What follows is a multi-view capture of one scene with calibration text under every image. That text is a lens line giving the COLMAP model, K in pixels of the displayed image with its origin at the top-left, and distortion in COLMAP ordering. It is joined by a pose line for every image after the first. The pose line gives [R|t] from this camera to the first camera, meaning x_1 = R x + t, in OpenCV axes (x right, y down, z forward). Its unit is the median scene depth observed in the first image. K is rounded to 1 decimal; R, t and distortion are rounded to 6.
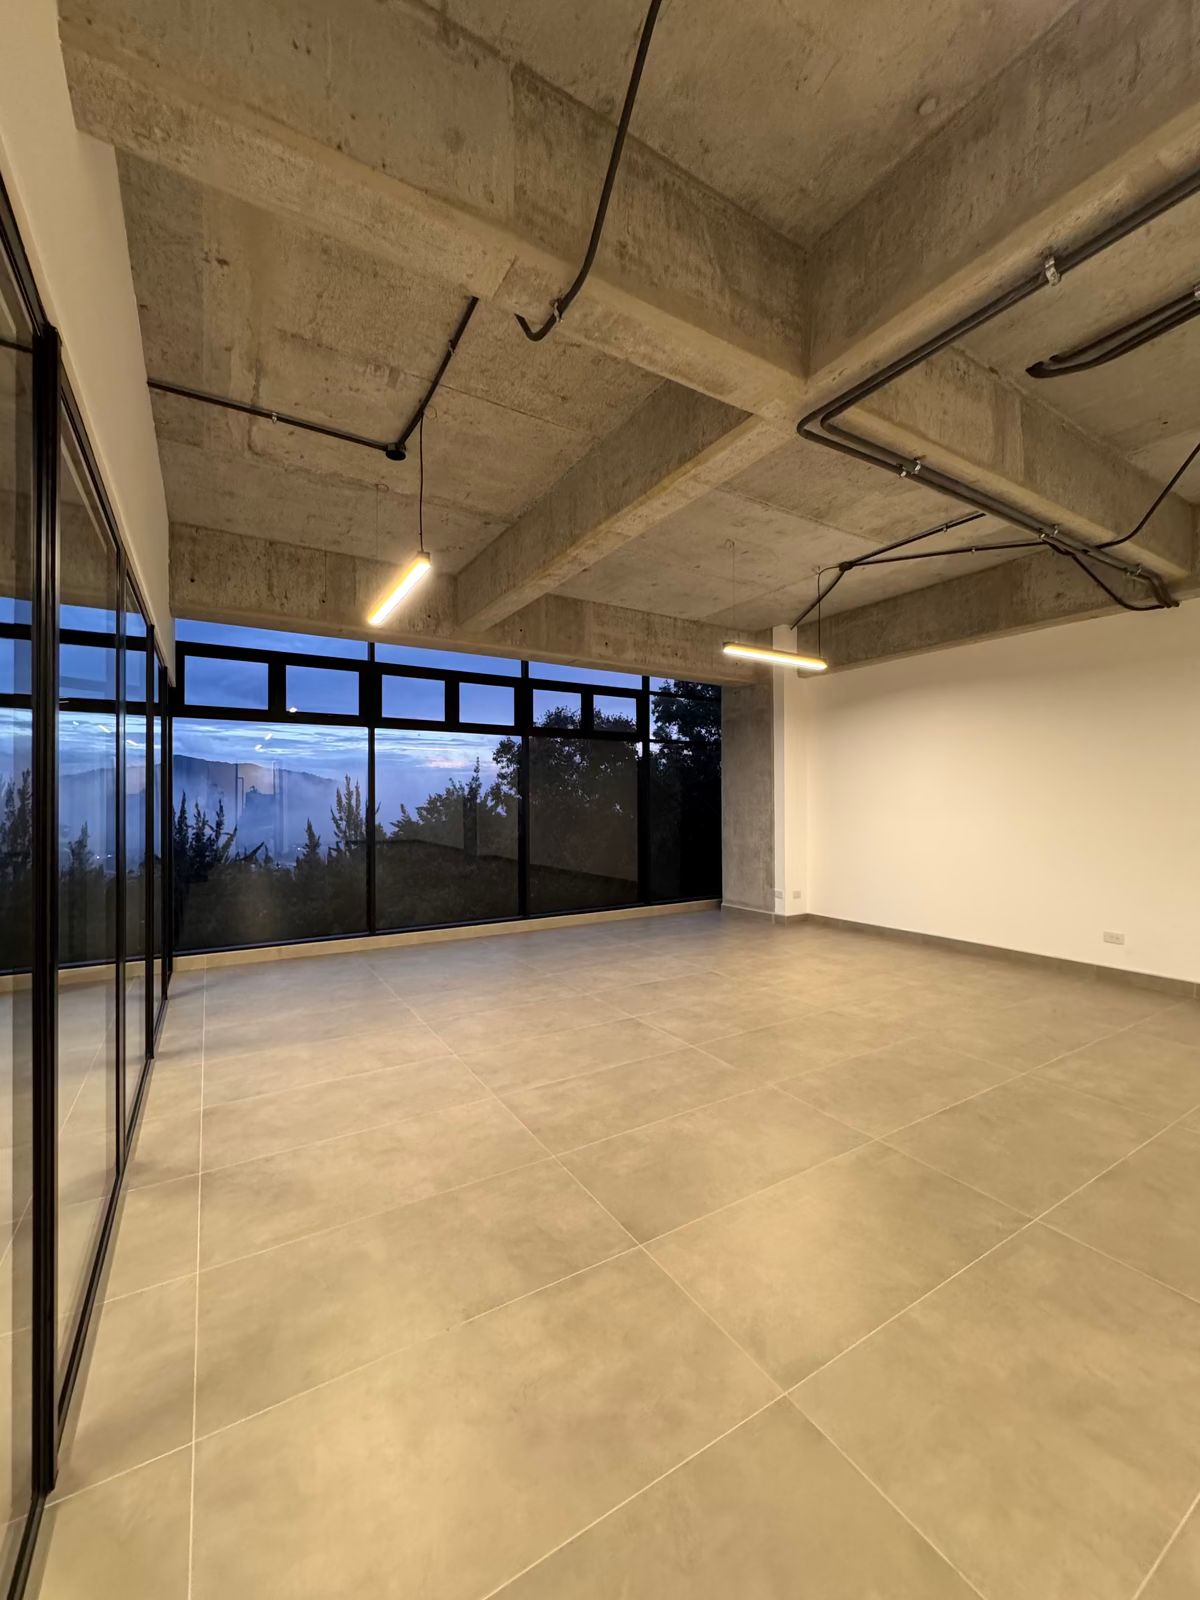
lens RADIAL K [[636.8, 0, 602.5], [0, 636.8, 802.1], [0, 0, 1]] dist [-0.009168, 0.000983]
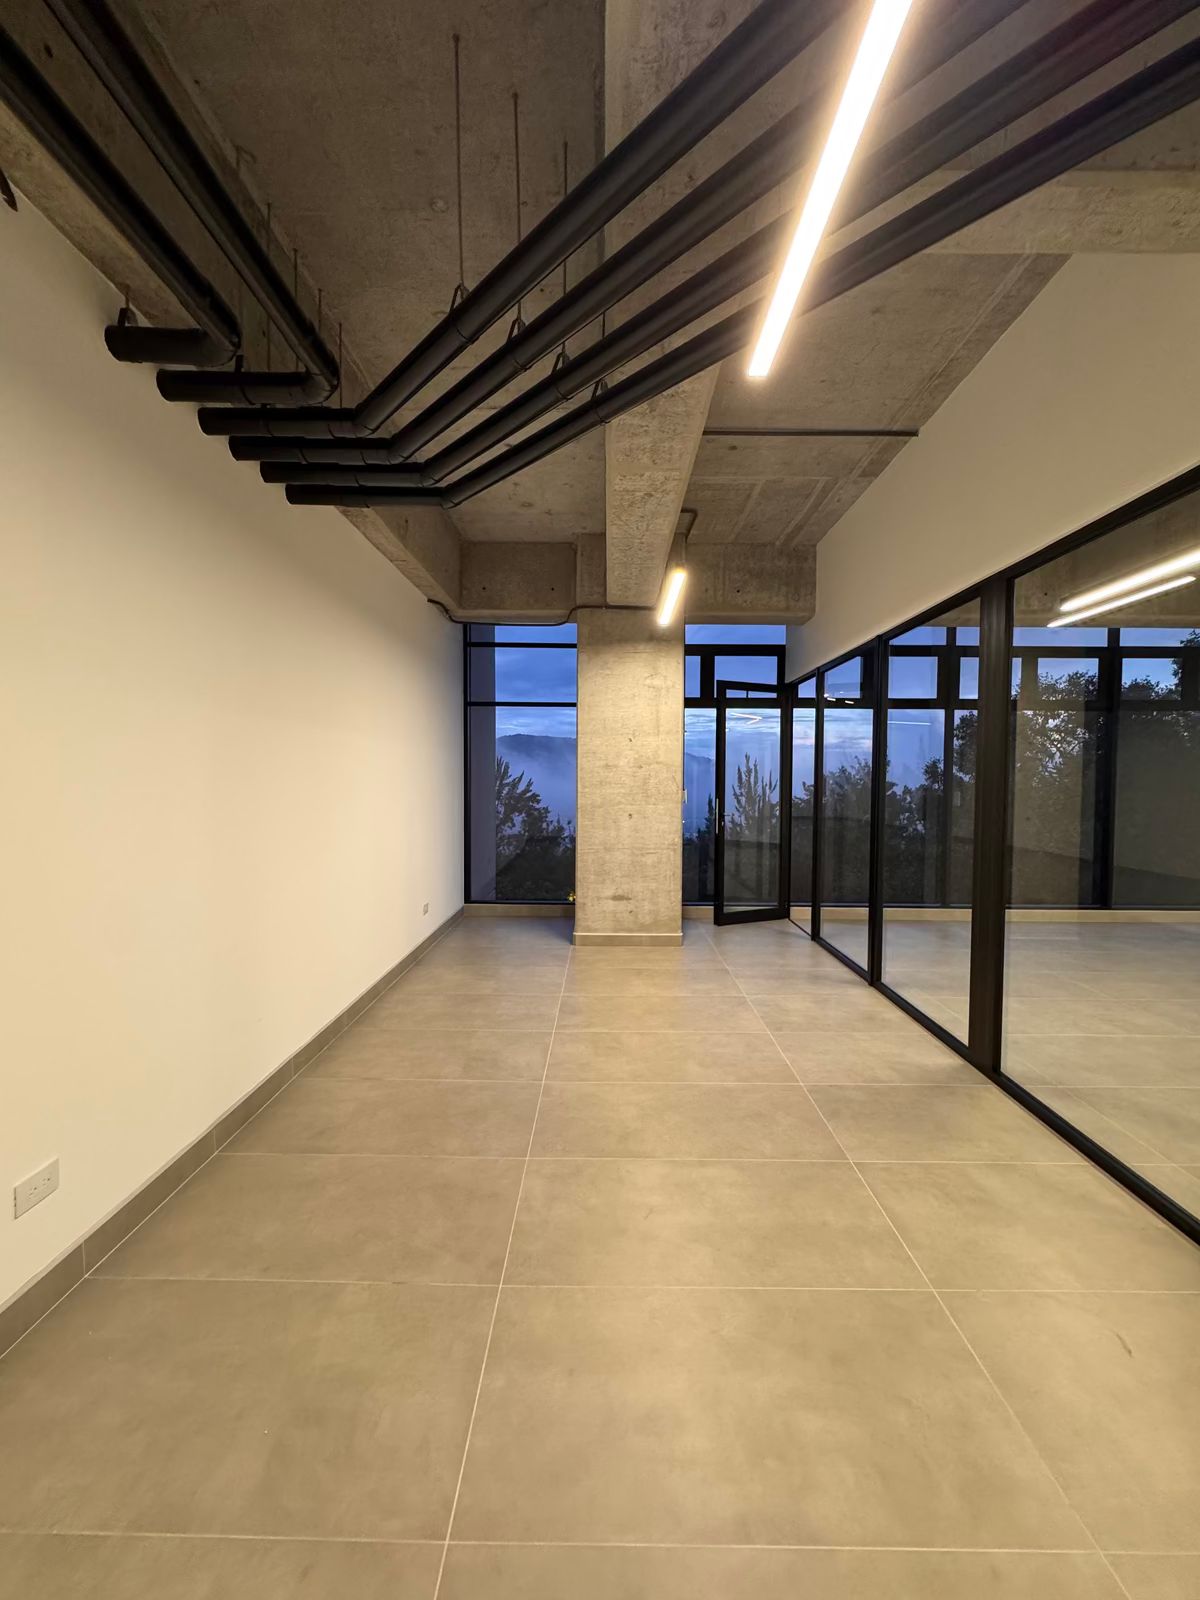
lens RADIAL K [[636.8, 0, 602.1], [0, 636.8, 796.8], [0, 0, 1]] dist [-0.009168, 0.000983]
pose [[0.846792, 0.026138, -0.531281, -0.278059], [-0.012028, 0.999477, 0.030002, 0.002315], [0.531788, -0.019015, 0.846664, -0.178642]]
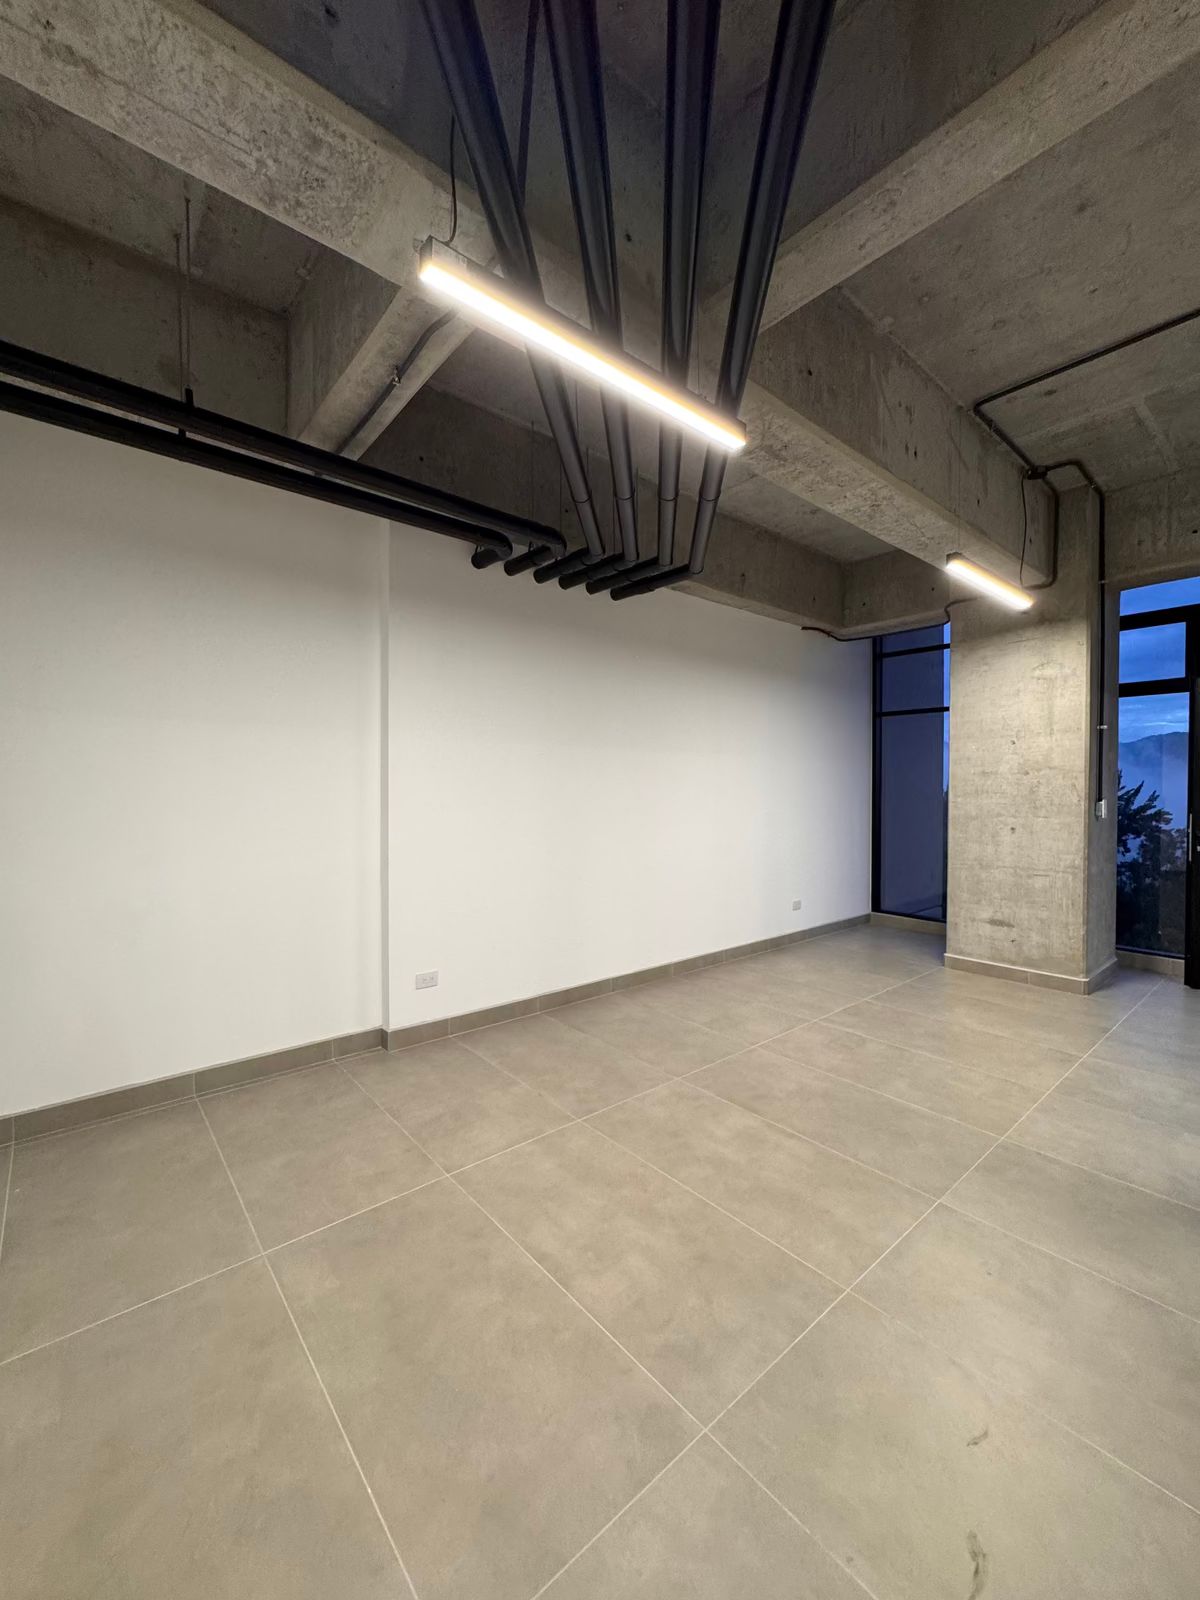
lens RADIAL K [[636.8, 0, 602.4], [0, 636.8, 795.8], [0, 0, 1]] dist [-0.009168, 0.000983]
pose [[0.153365, 0.016389, -0.988034, -0.076227], [-0.005160, 0.999862, 0.015784, 0.003848], [0.988156, 0.002677, 0.153429, -0.043238]]
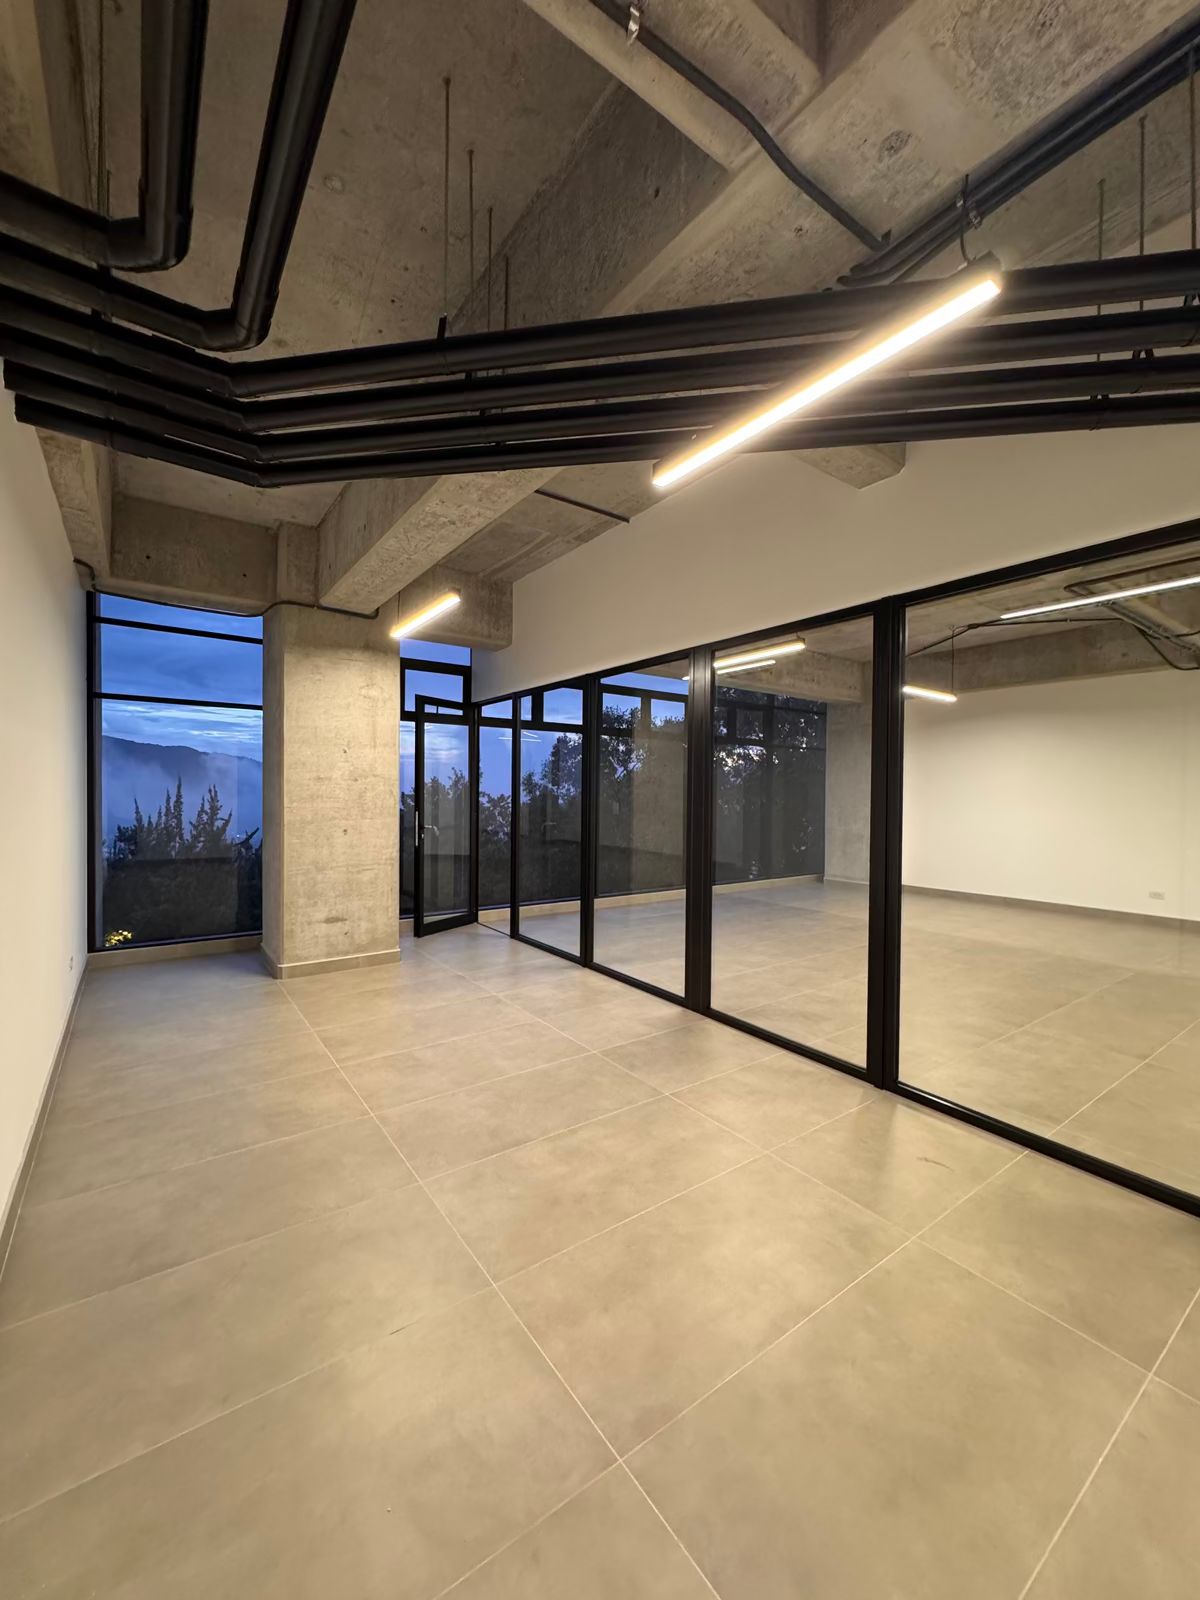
lens RADIAL K [[636.8, 0, 601.9], [0, 636.8, 796.5], [0, 0, 1]] dist [-0.009168, 0.000983]
pose [[0.997381, 0.014236, 0.070916, -0.410758], [-0.014644, 0.999879, 0.005229, -0.000036], [-0.070833, -0.006253, 0.997469, -0.250838]]
